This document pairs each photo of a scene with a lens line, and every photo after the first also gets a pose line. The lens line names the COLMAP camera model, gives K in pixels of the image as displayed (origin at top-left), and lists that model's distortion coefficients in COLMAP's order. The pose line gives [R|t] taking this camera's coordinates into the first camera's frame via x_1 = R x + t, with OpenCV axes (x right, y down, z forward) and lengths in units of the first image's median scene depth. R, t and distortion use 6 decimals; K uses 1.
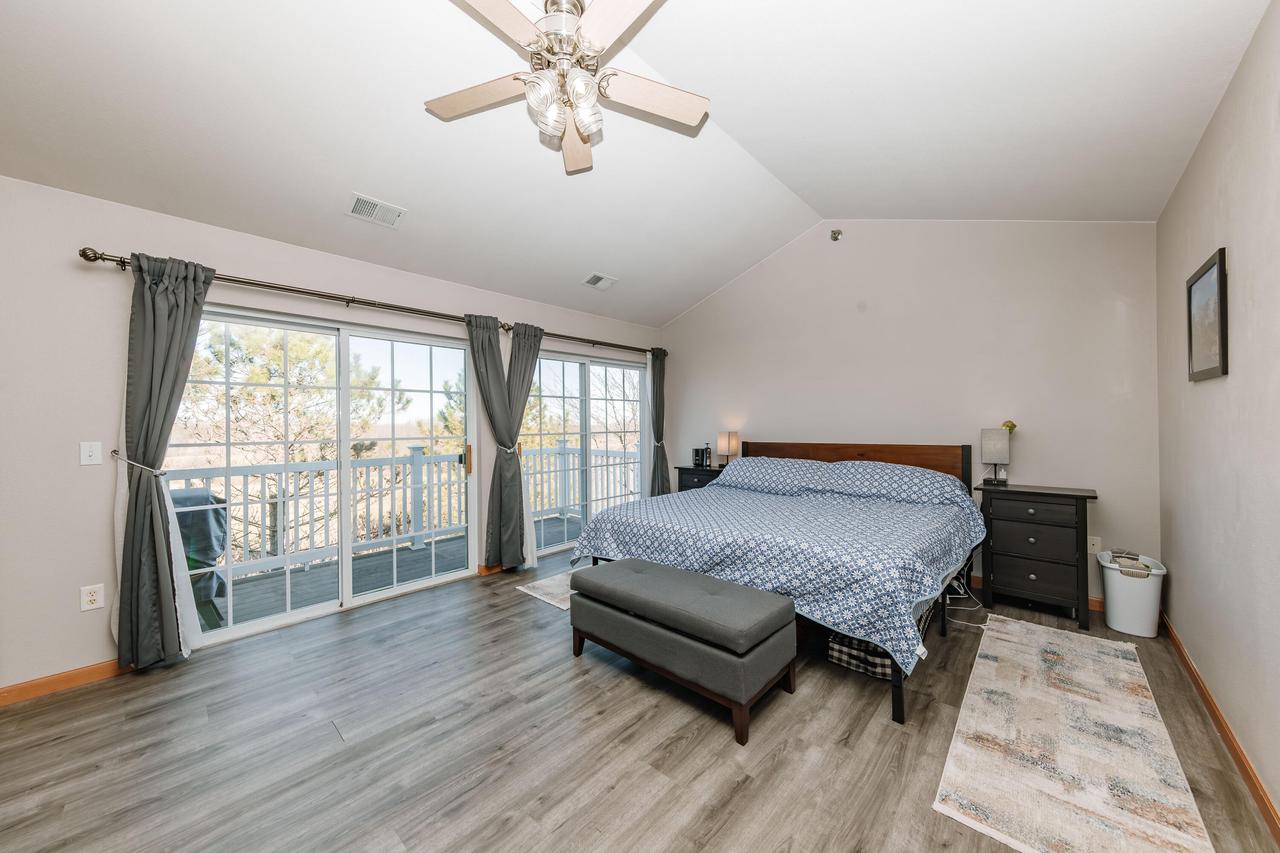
lens RADIAL K [[443.0, 0, 628.2], [0, 443.0, 429.2], [0, 0, 1]] dist [0.000160, 0.000026]
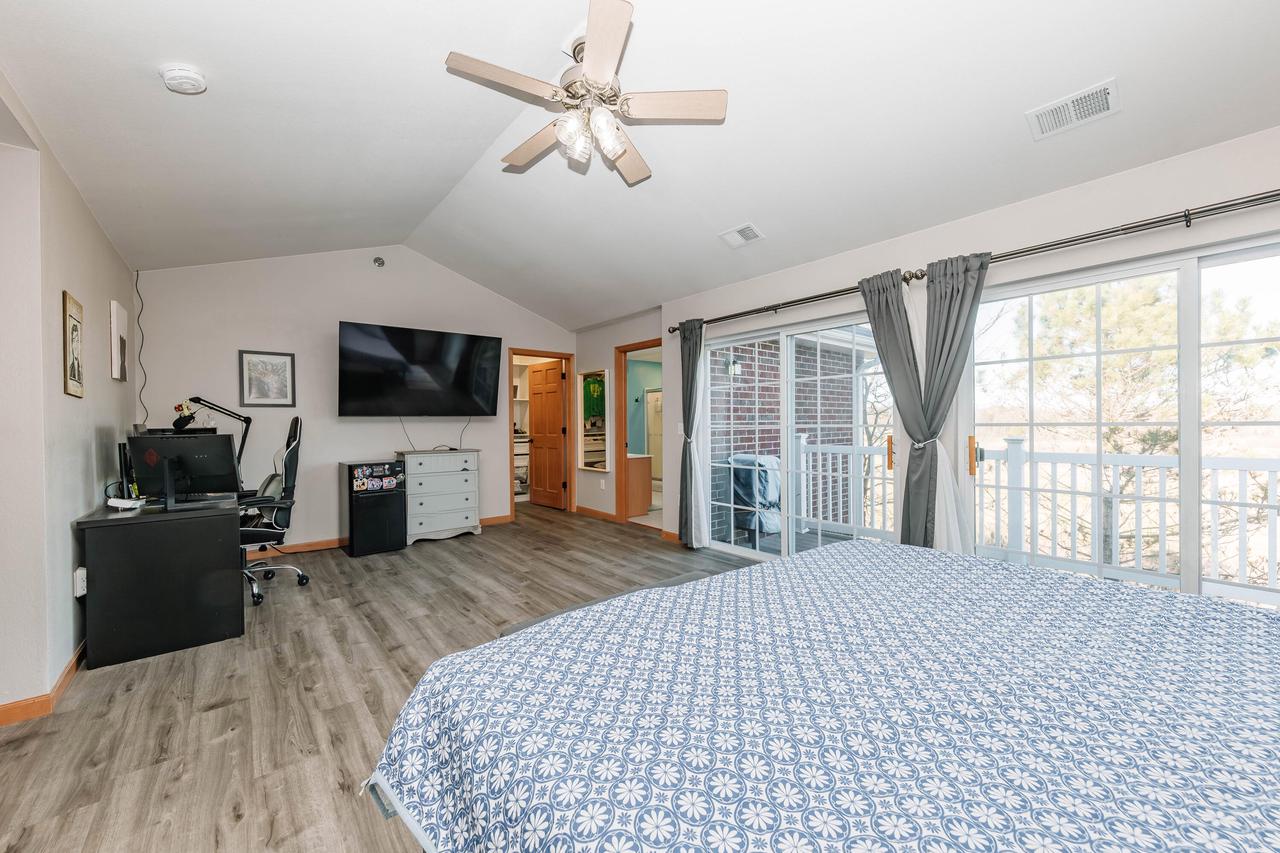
lens RADIAL K [[518.0, 0, 646.6], [0, 518.0, 426.0], [0, 0, 1]] dist [0.026391, 0.000210]
pose [[-0.125123, 0.028081, -0.991744, 1.013966], [0.011285, 0.999575, 0.026879, -0.018798], [0.992077, -0.007829, -0.125387, 1.056354]]
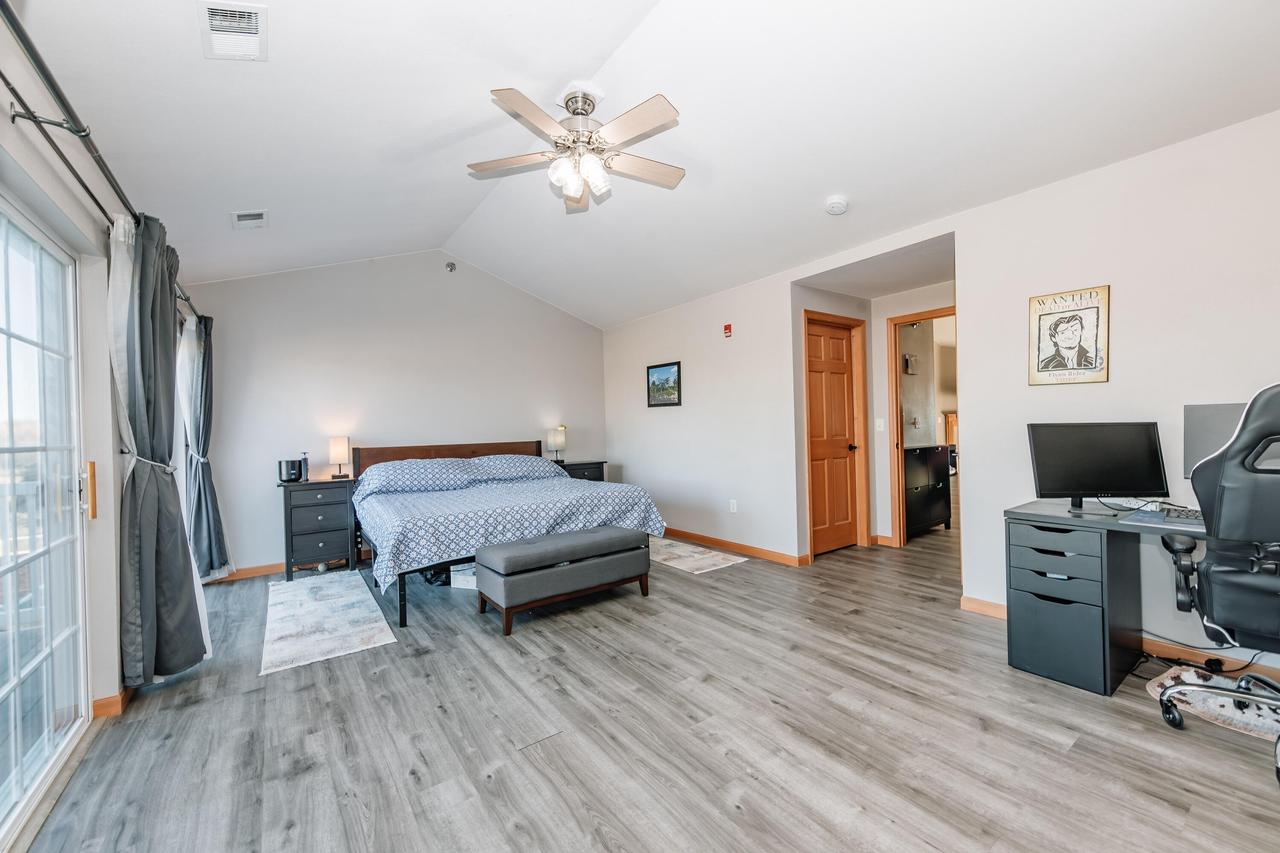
lens RADIAL K [[518.0, 0, 632.3], [0, 518.0, 424.8], [0, 0, 1]] dist [0.026391, 0.000210]
pose [[0.195921, 0.008079, 0.980586, -1.319690], [0.028457, 0.999498, -0.013920, 0.023873], [-0.980207, 0.030631, 0.195593, 0.437928]]
